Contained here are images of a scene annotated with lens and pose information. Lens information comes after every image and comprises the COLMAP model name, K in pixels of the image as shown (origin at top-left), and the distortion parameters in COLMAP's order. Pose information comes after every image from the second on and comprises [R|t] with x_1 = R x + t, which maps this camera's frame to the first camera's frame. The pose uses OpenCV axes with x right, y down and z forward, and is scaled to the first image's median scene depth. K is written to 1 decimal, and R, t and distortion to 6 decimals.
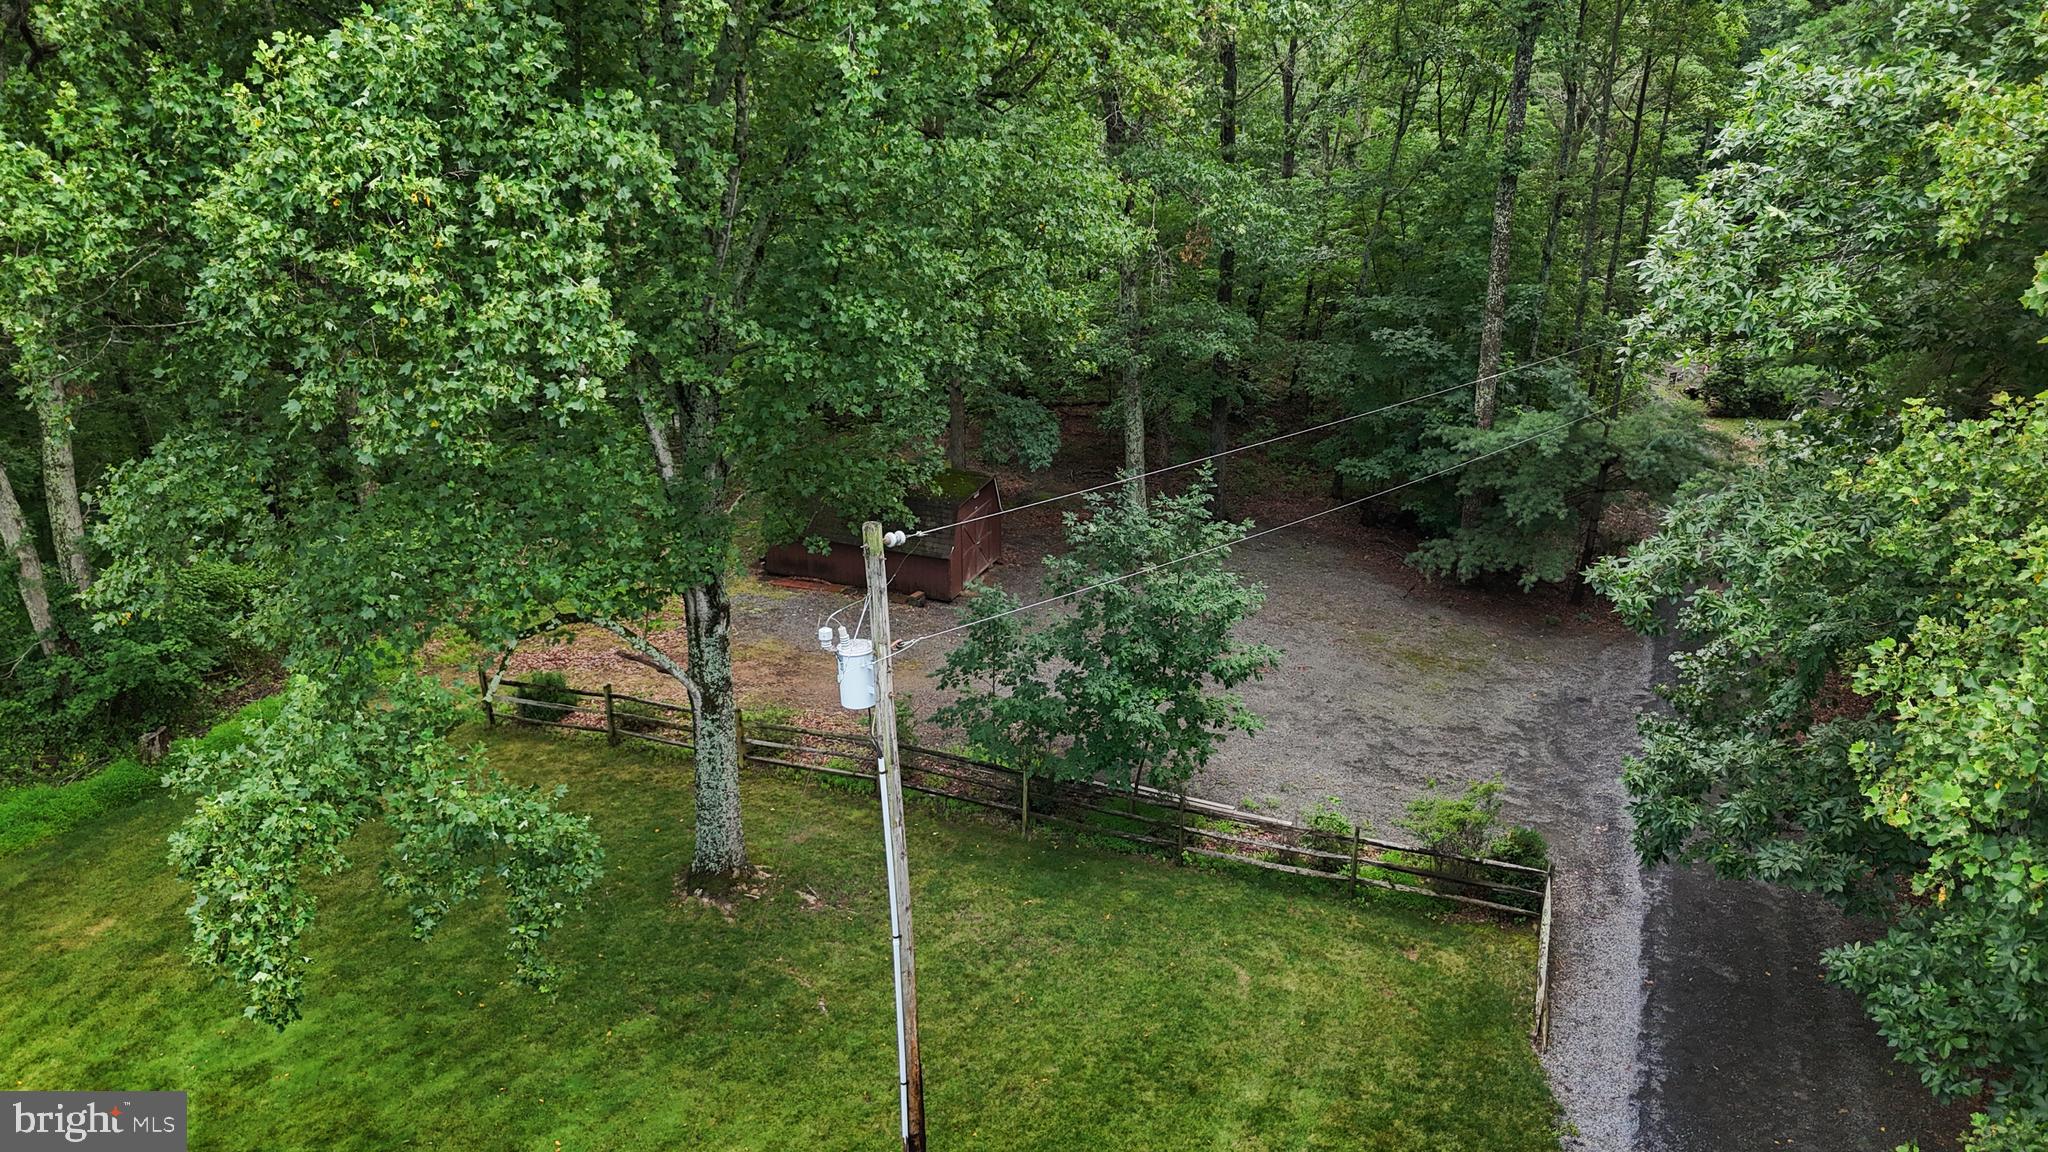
lens RADIAL K [[1498.3, 0, 1024.0], [0, 1498.3, 576.0], [0, 0, 1]] dist [0.078588, -0.086012]
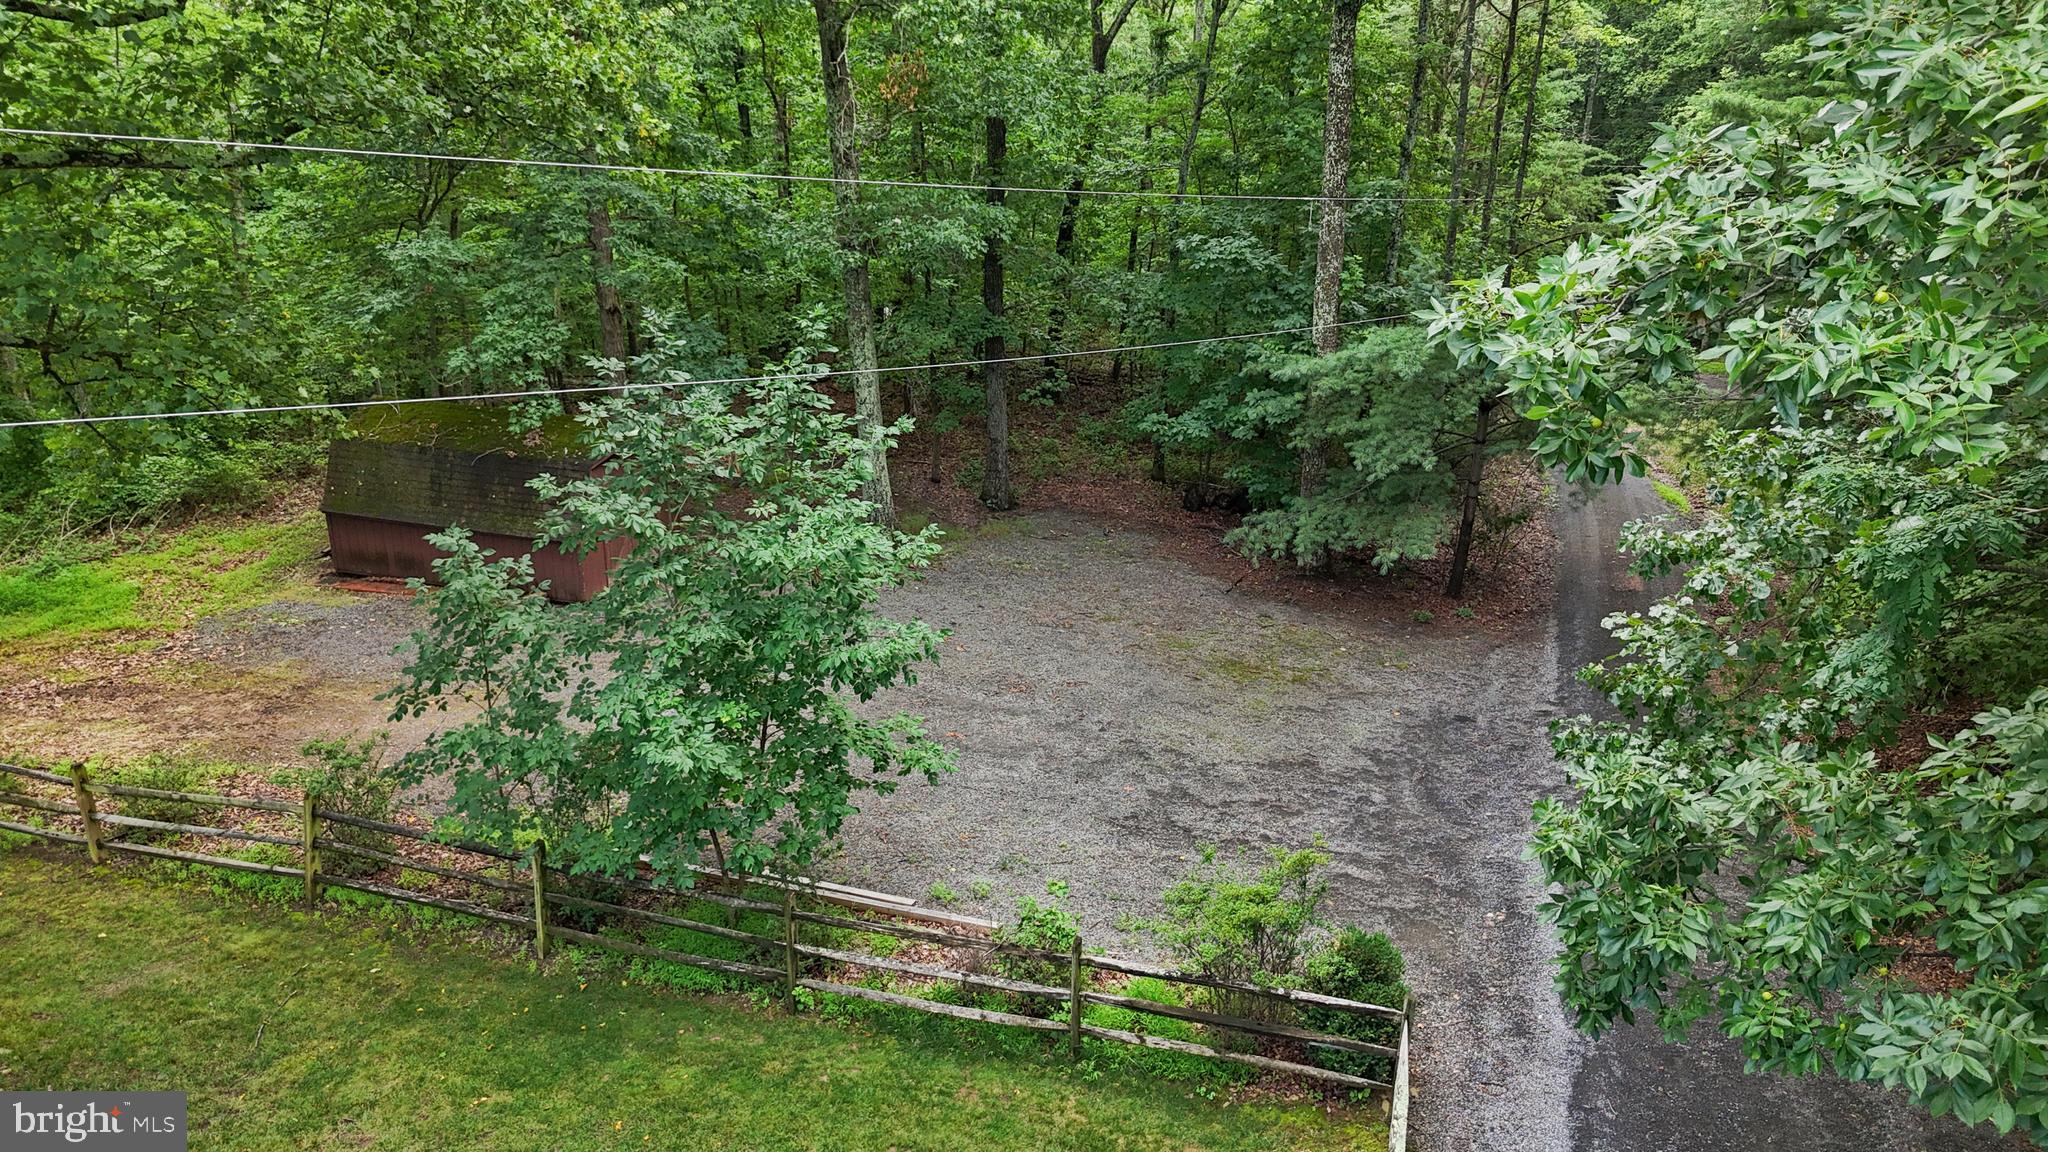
lens RADIAL K [[1523.0, 0, 1024.0], [0, 1523.0, 576.0], [0, 0, 1]] dist [0.120016, -0.179639]
pose [[0.997267, -0.017341, 0.071825, 0.152537], [0.019827, 0.999223, -0.034050, 0.046916], [-0.071179, 0.035381, 0.996836, 0.396328]]
